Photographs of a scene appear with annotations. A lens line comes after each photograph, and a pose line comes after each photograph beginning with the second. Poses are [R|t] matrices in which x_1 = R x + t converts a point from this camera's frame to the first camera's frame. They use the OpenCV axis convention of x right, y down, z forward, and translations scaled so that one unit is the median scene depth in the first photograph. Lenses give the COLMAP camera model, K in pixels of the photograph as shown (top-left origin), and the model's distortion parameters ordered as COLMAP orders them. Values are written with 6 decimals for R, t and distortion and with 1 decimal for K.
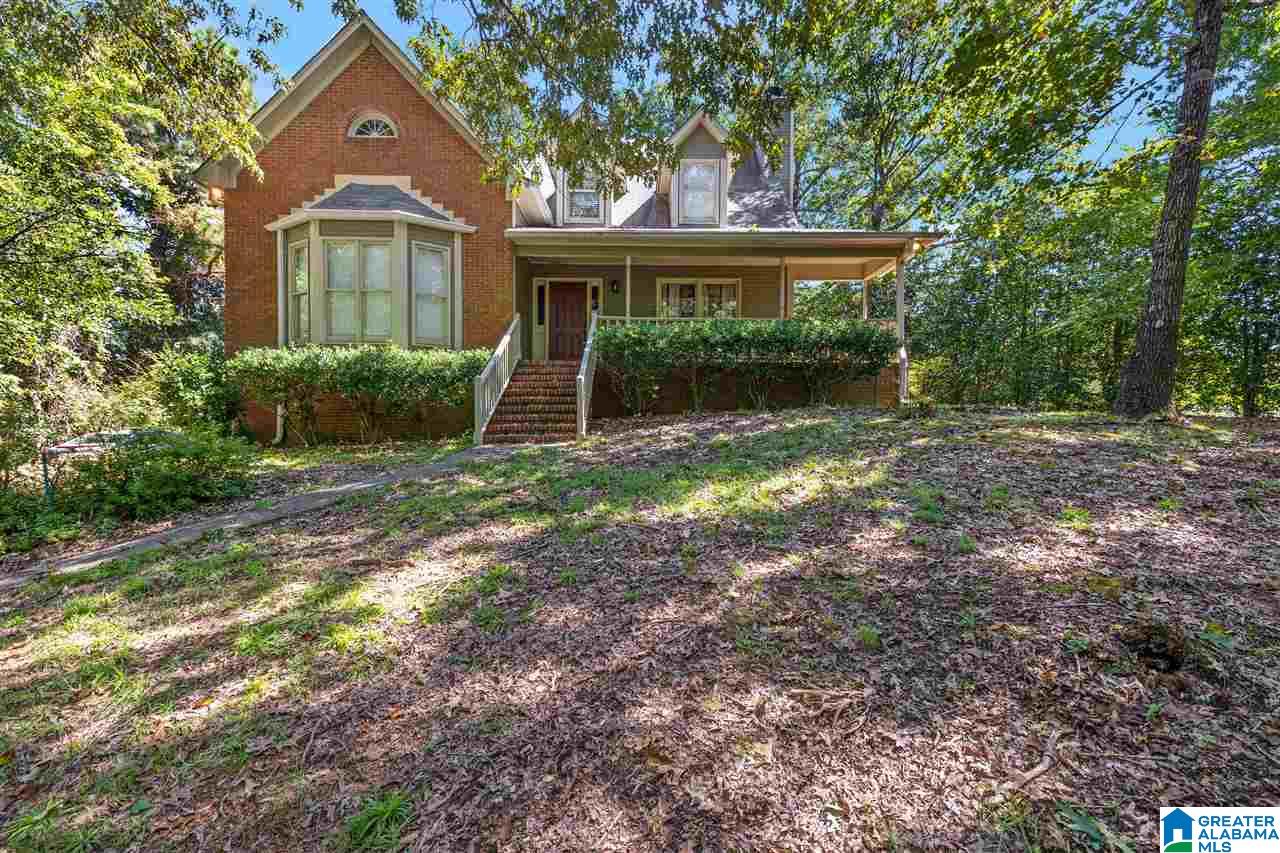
lens RADIAL K [[570.5, 0, 640.0], [0, 570.5, 426.5], [0, 0, 1]] dist [0.036751, -0.000328]
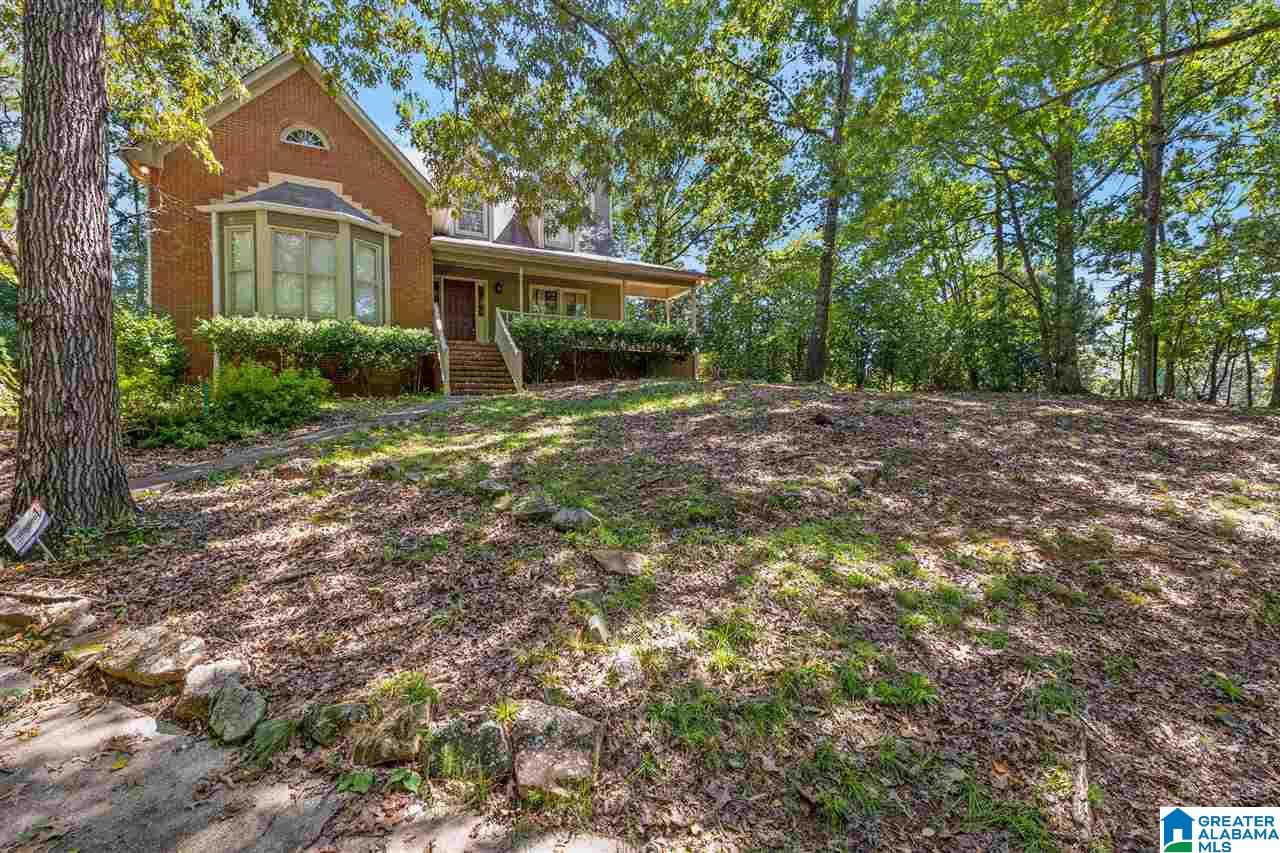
lens RADIAL K [[570.5, 0, 640.0], [0, 570.5, 426.5], [0, 0, 1]] dist [0.036751, -0.000328]
pose [[0.914083, -0.007350, 0.405460, -0.323589], [0.008726, 0.999961, -0.001547, 0.086967], [-0.405432, 0.004953, 0.914112, -0.371470]]
